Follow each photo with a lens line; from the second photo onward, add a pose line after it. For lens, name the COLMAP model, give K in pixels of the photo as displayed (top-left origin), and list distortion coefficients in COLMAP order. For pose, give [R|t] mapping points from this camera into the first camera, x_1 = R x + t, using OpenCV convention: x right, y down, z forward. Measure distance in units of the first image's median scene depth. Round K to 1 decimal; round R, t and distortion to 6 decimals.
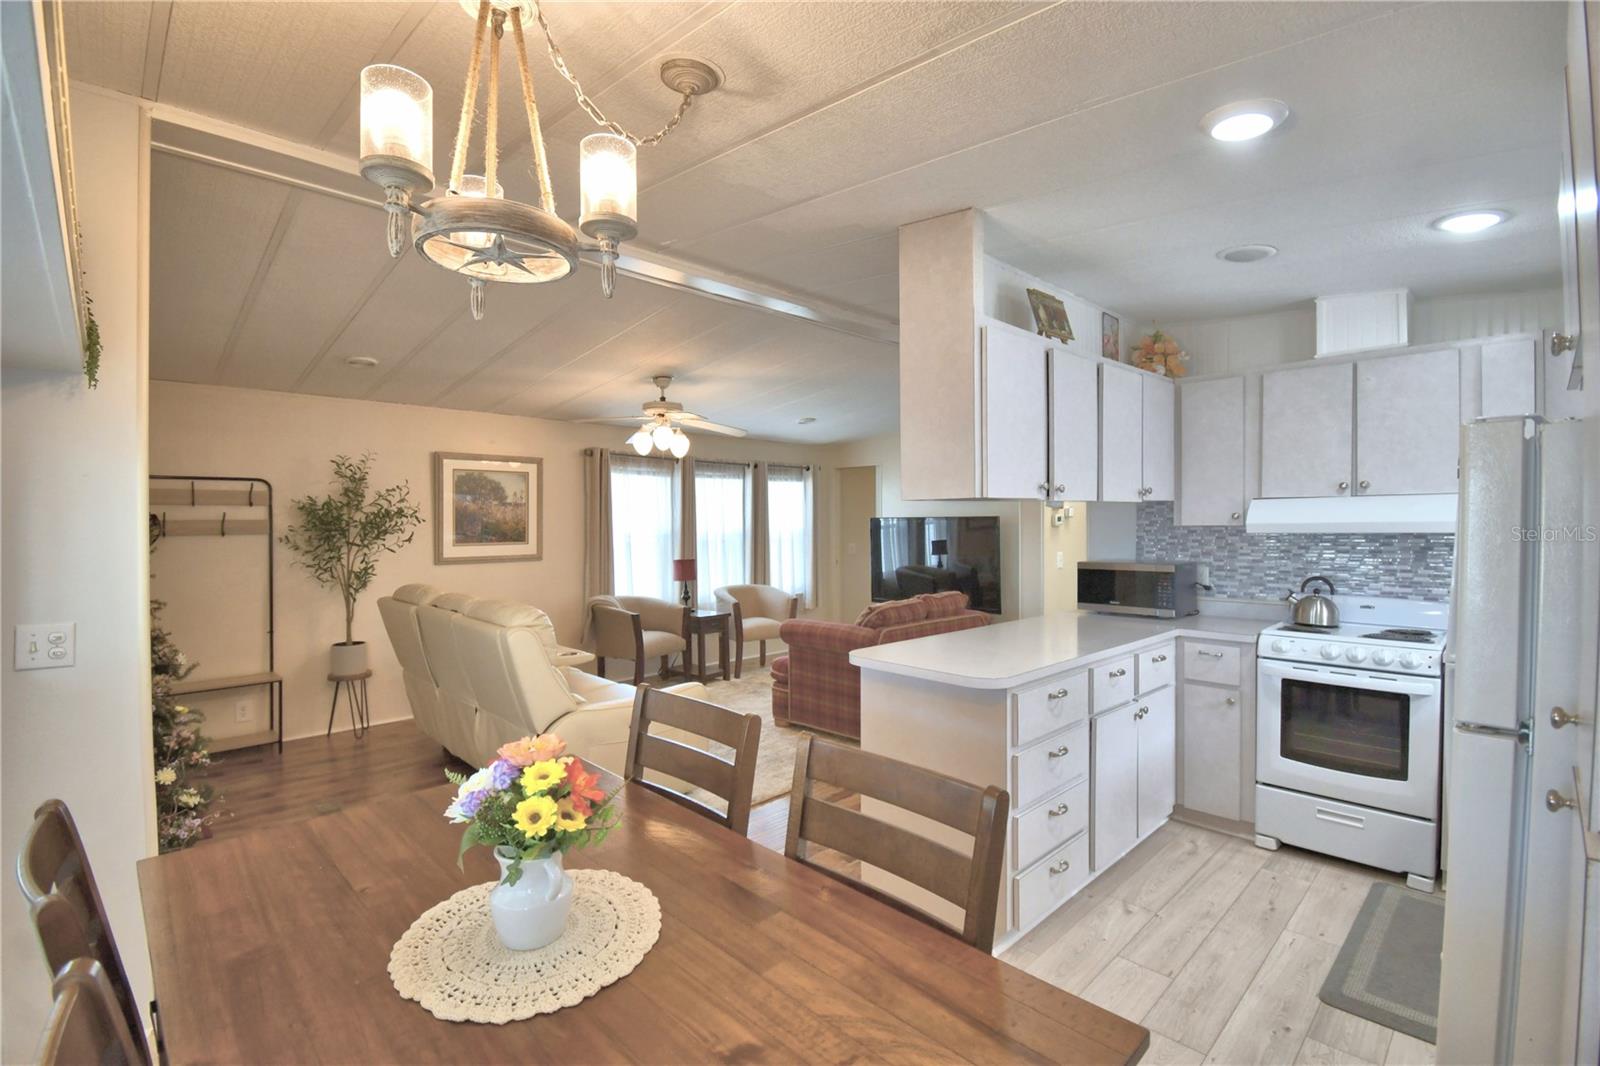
lens RADIAL K [[713.7, 0, 788.9], [0, 713.7, 529.1], [0, 0, 1]] dist [0.027973, -0.031441]
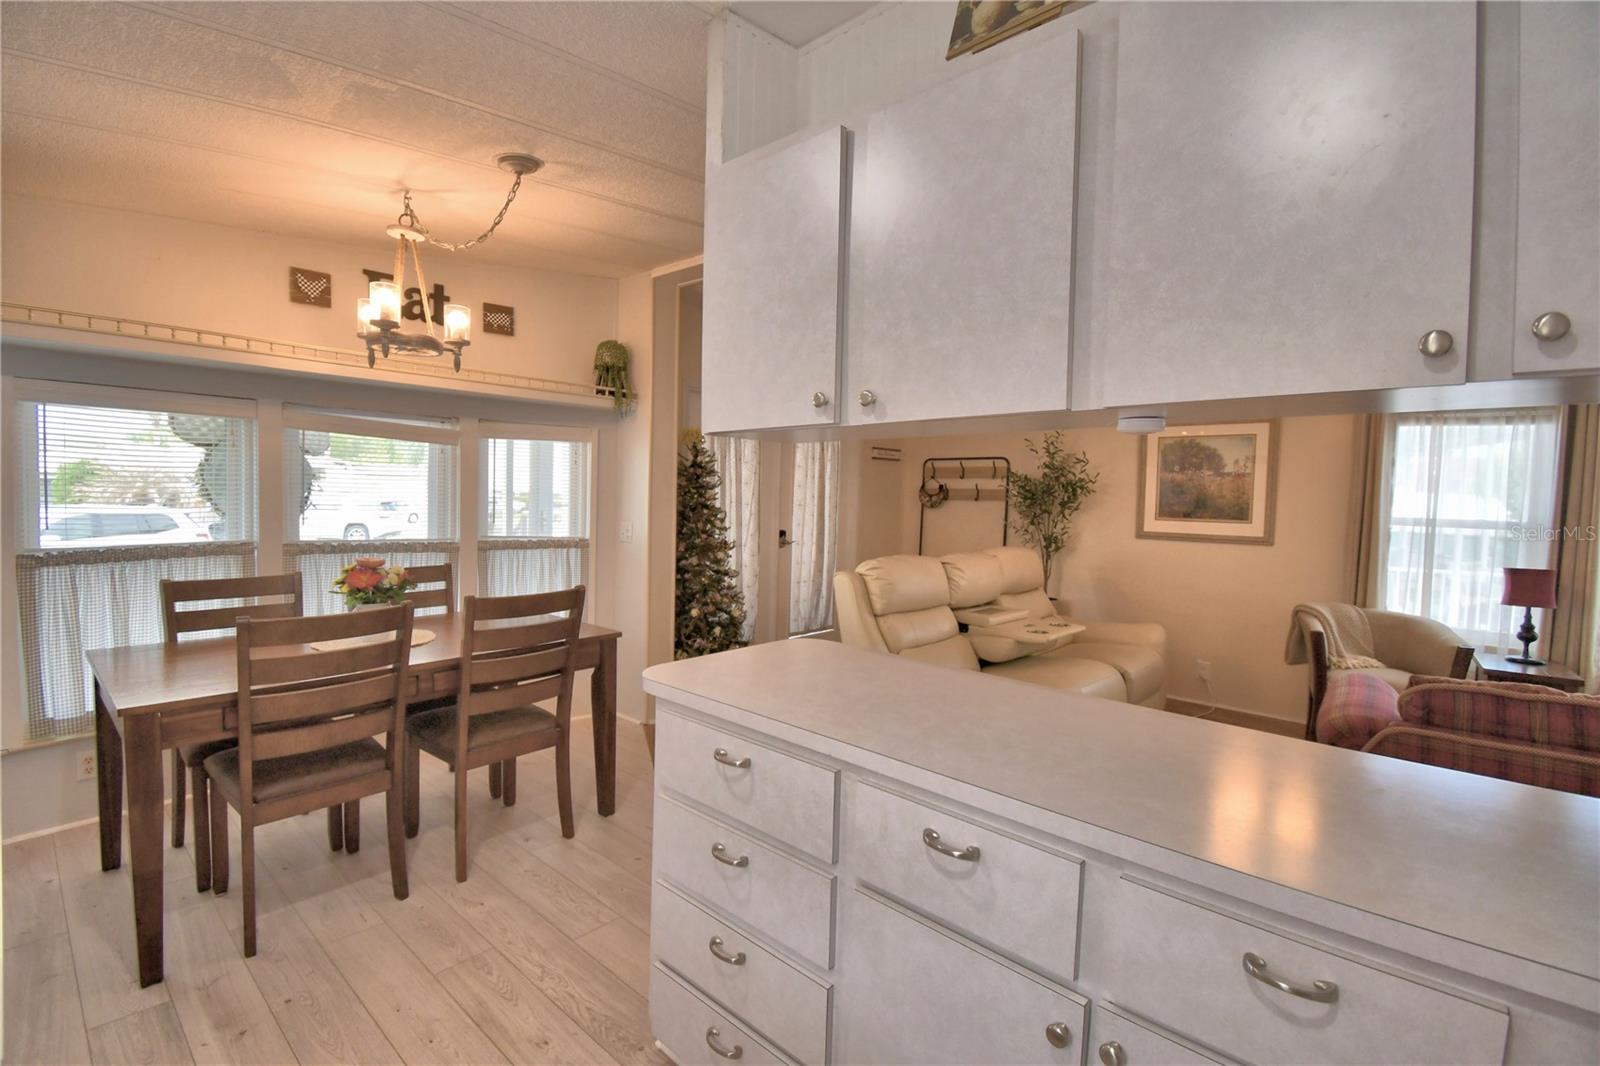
lens RADIAL K [[710.1, 0, 792.2], [0, 710.1, 531.1], [0, 0, 1]] dist [0.023580, -0.028793]
pose [[0.070935, 0.056297, -0.995891, 0.496838], [-0.037698, 0.997844, 0.053722, 0.007022], [0.996768, 0.033732, 0.072904, 0.527470]]
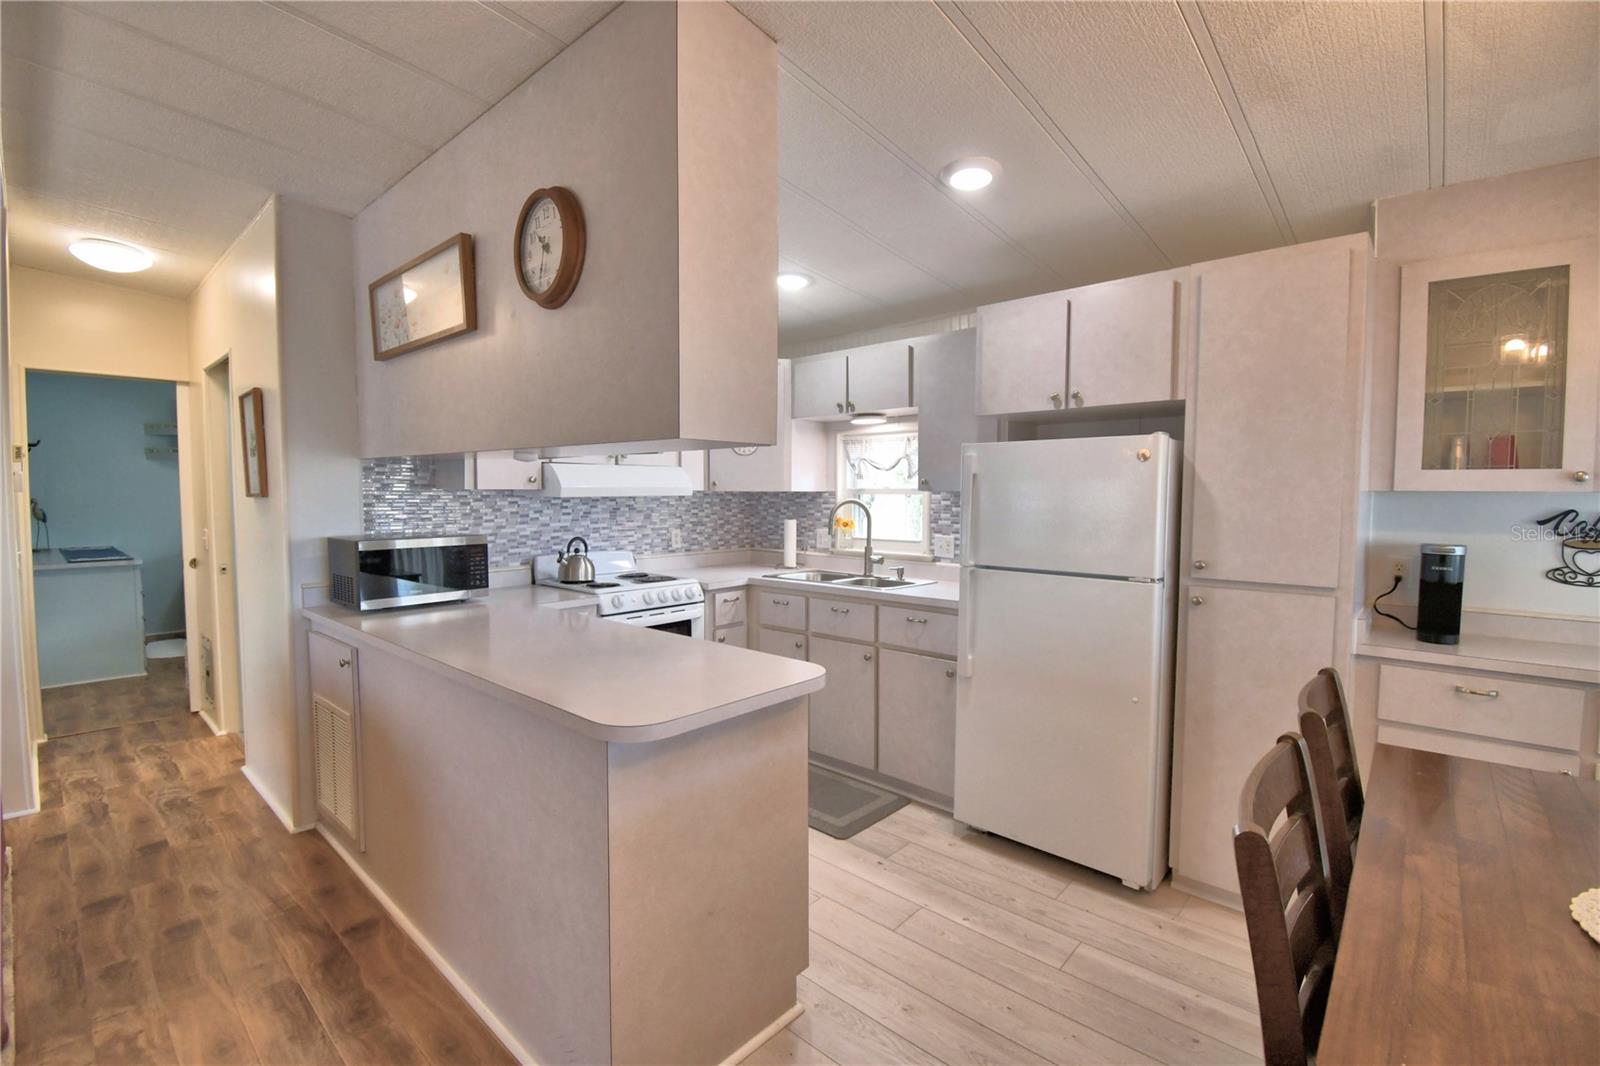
lens RADIAL K [[701.1, 0, 788.4], [0, 701.1, 531.2], [0, 0, 1]] dist [0.024483, -0.028499]
pose [[-0.064528, -0.048214, 0.996750, -0.242319], [0.008928, 0.998764, 0.048889, 0.005530], [-0.997876, 0.012054, -0.064018, 0.523161]]
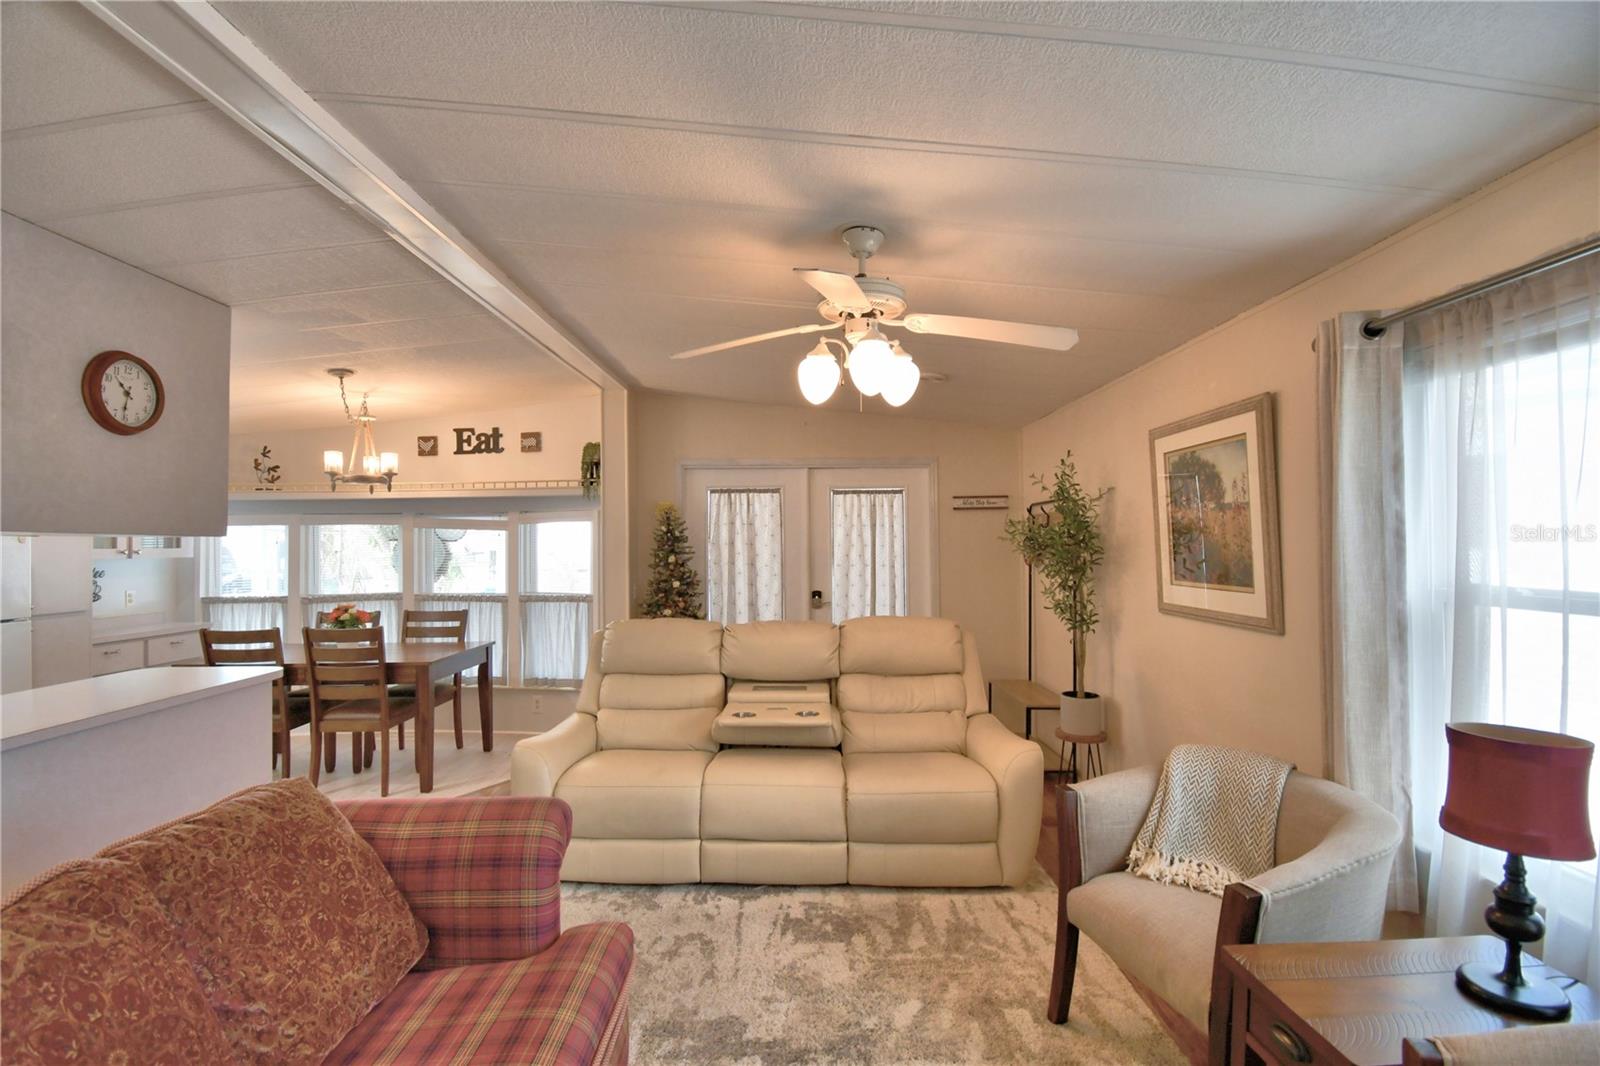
lens RADIAL K [[710.1, 0, 792.2], [0, 710.1, 531.1], [0, 0, 1]] dist [0.023580, -0.028793]
pose [[-0.700372, -0.001363, -0.713777, 0.188444], [0.004868, 0.999966, -0.006686, -0.020359], [0.713762, -0.008157, -0.700341, 1.369986]]
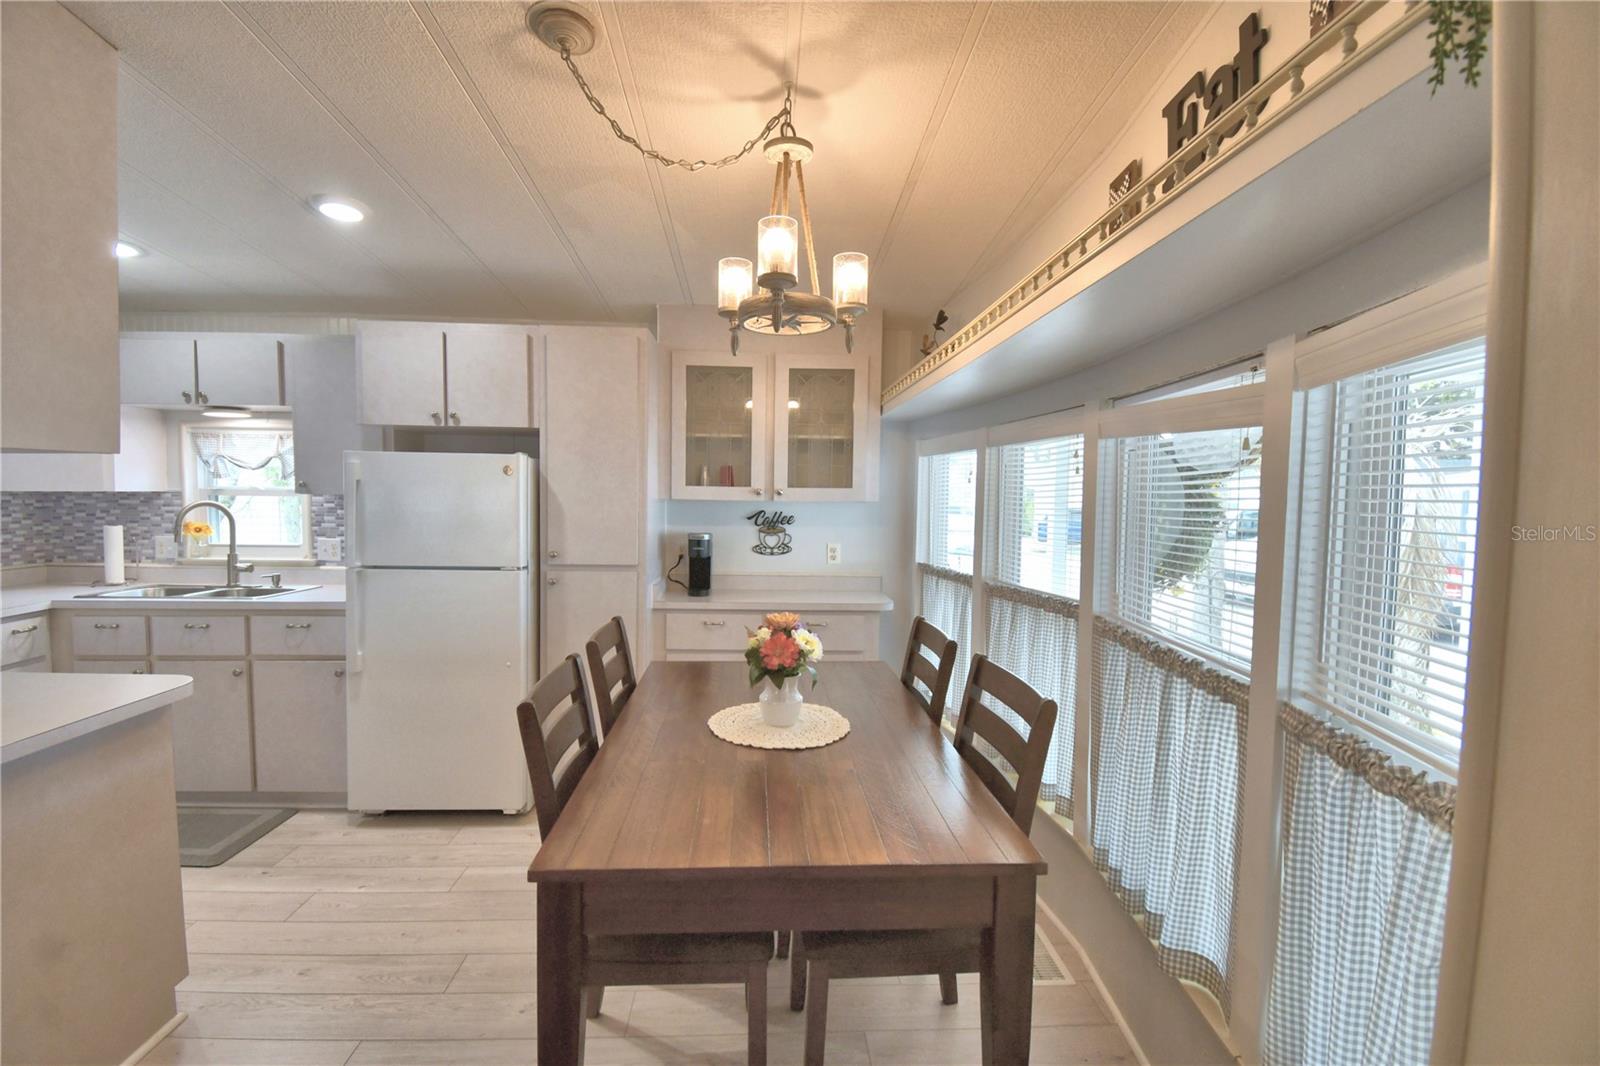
lens RADIAL K [[706.1, 0, 792.9], [0, 706.1, 532.5], [0, 0, 1]] dist [0.024511, -0.029487]
pose [[-0.755021, -0.041299, 0.654399, -0.365578], [-0.003027, 0.998223, 0.059505, -0.004167], [-0.655694, 0.042947, -0.753805, 0.552139]]
